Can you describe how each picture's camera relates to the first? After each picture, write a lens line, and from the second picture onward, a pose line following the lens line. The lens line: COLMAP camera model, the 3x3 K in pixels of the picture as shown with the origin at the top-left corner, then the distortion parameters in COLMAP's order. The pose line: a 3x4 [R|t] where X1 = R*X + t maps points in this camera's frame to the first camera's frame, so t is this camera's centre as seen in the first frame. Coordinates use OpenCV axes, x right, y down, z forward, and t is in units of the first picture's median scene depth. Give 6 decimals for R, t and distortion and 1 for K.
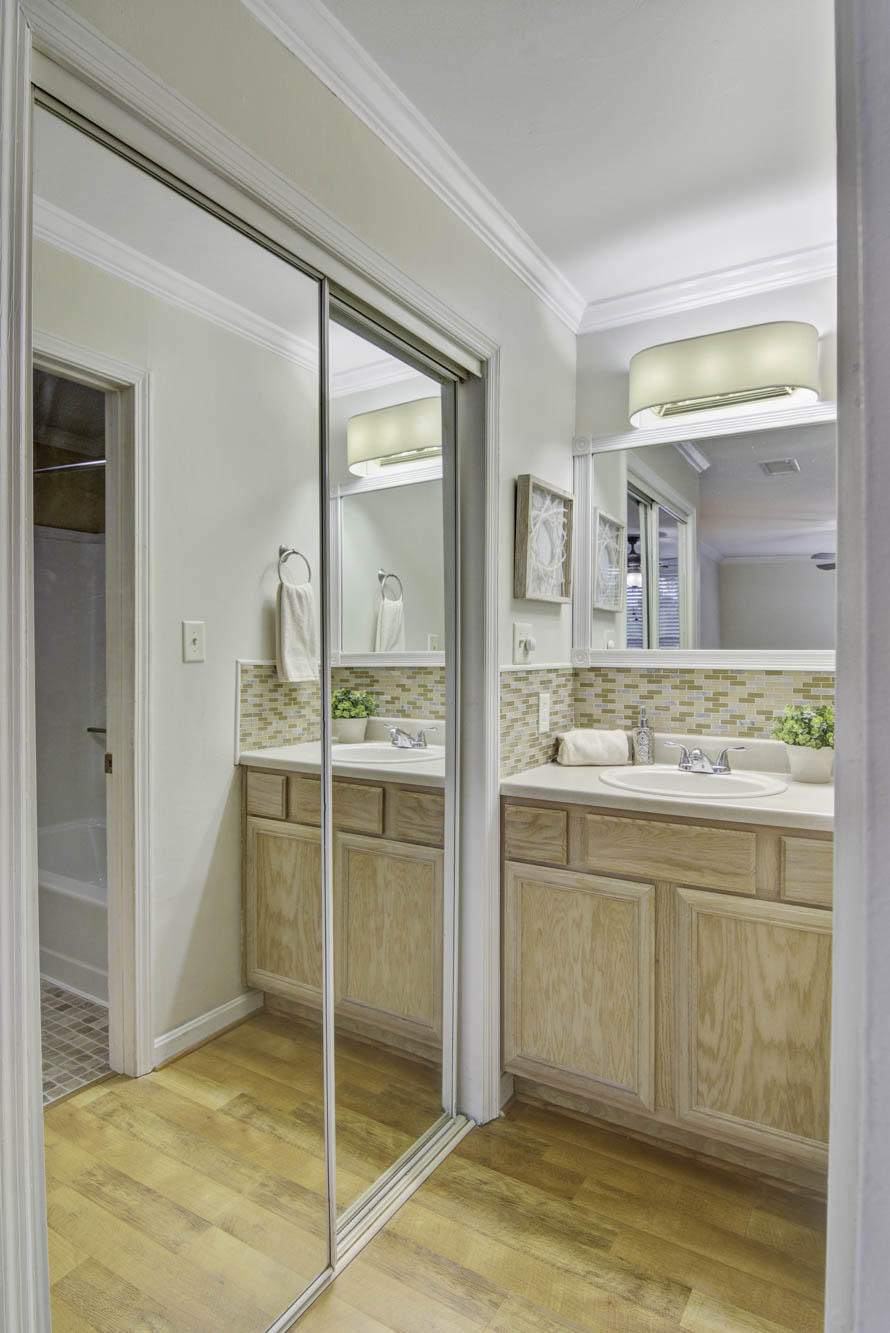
lens RADIAL K [[737.8, 0, 442.0], [0, 737.8, 660.6], [0, 0, 1]] dist [-0.005728, -0.001651]
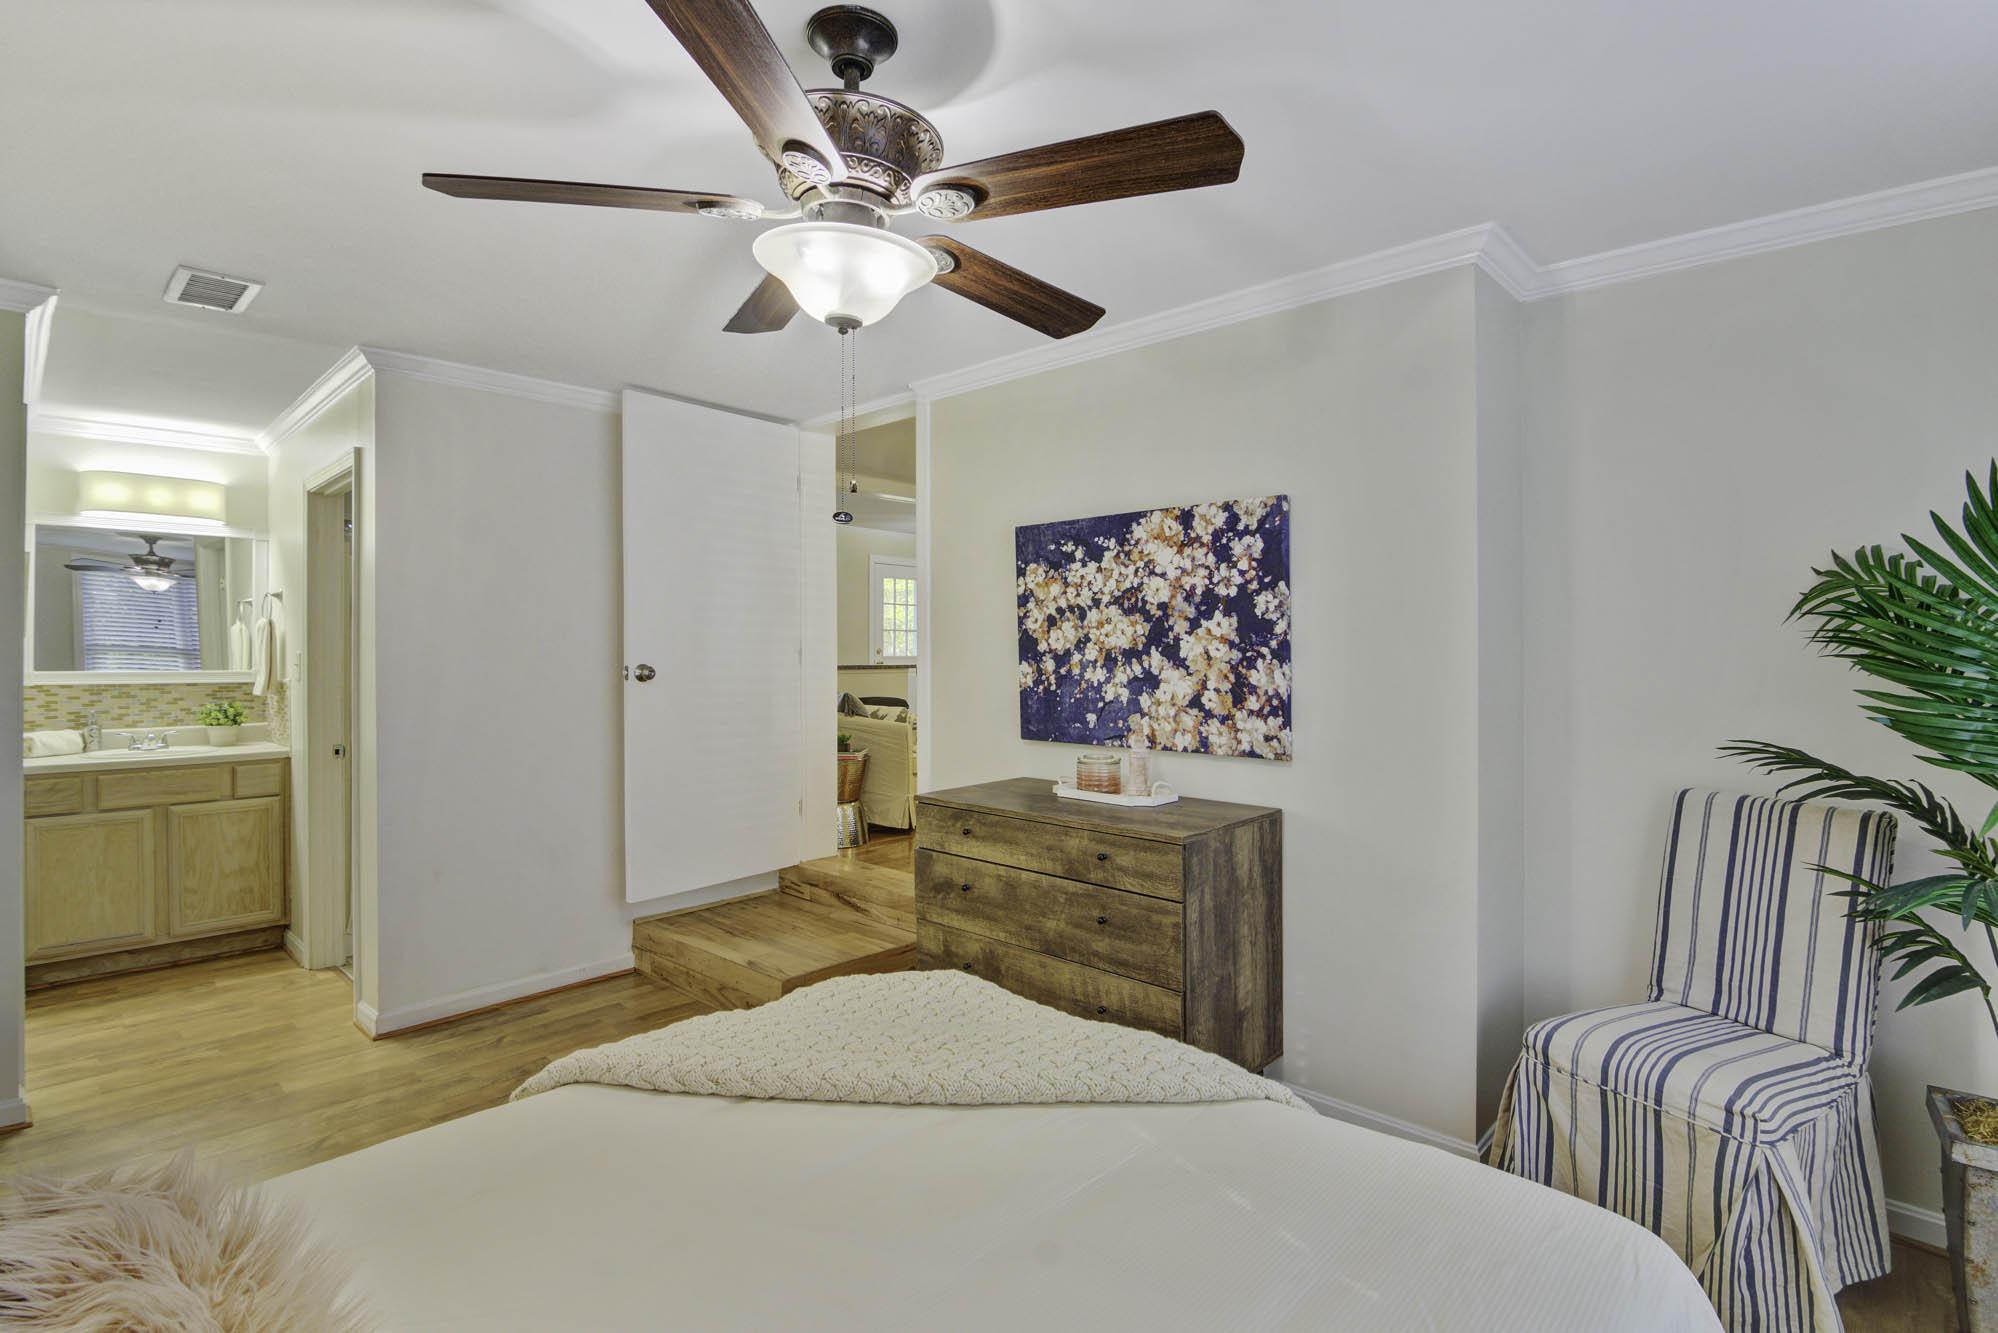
lens RADIAL K [[960.6, 0, 988.5], [0, 960.6, 650.2], [0, 0, 1]] dist [-0.020376, -0.000842]
pose [[0.202368, 0.001361, 0.979309, -1.374286], [0.012091, 0.999919, -0.003888, -0.033749], [-0.979235, 0.012627, 0.202335, -1.274086]]
